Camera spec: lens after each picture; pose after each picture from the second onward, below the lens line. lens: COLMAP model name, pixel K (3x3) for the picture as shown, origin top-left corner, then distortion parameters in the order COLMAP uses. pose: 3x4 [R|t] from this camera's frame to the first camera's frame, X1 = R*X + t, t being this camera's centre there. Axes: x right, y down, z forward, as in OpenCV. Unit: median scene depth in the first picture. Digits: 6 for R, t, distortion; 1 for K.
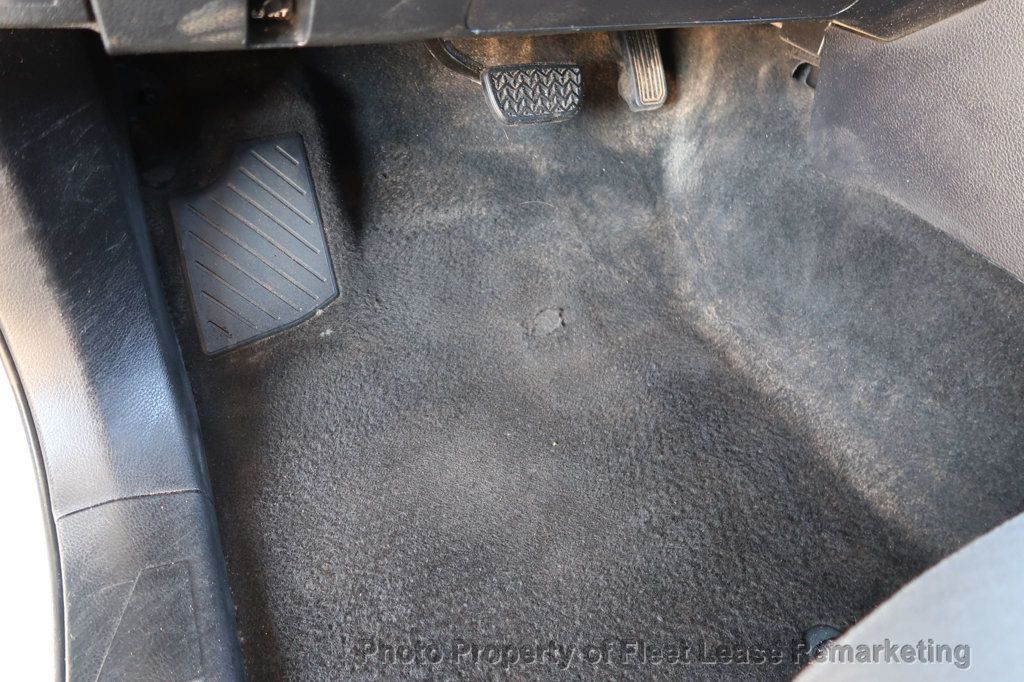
lens RADIAL K [[711.6, 0, 507.8], [0, 711.6, 340.1], [0, 0, 1]] dist [-0.015261, -0.001184]
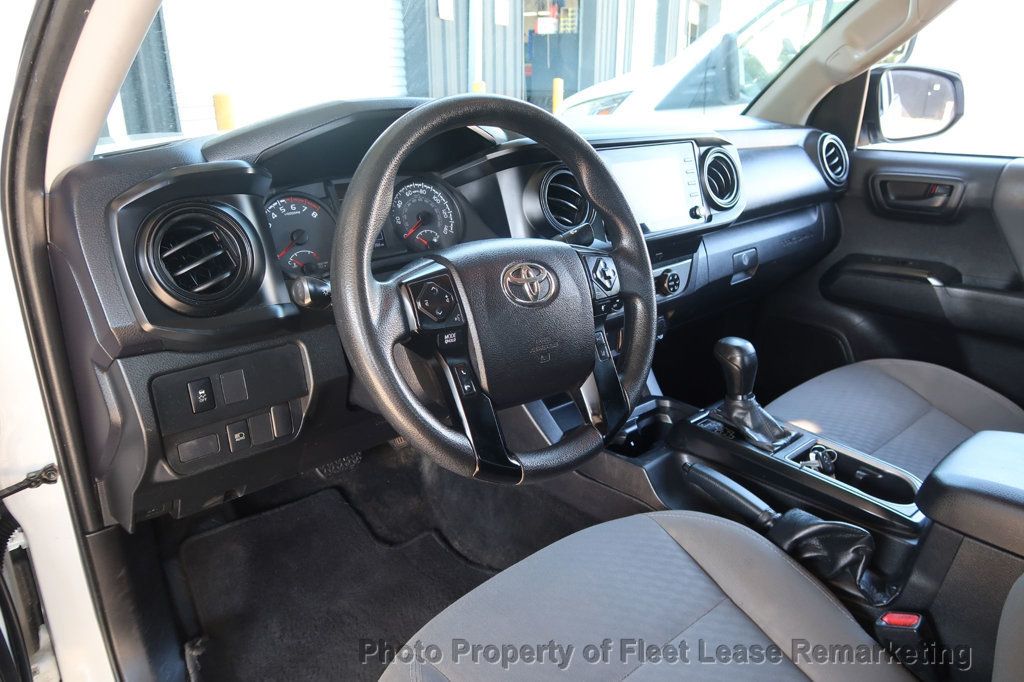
lens RADIAL K [[711.6, 0, 507.8], [0, 711.6, 340.1], [0, 0, 1]] dist [-0.015261, -0.001184]
pose [[0.958121, -0.207310, 0.197551, 0.150885], [0.261995, 0.913077, -0.312488, 0.082926], [-0.115597, 0.351159, 0.929153, -0.894813]]
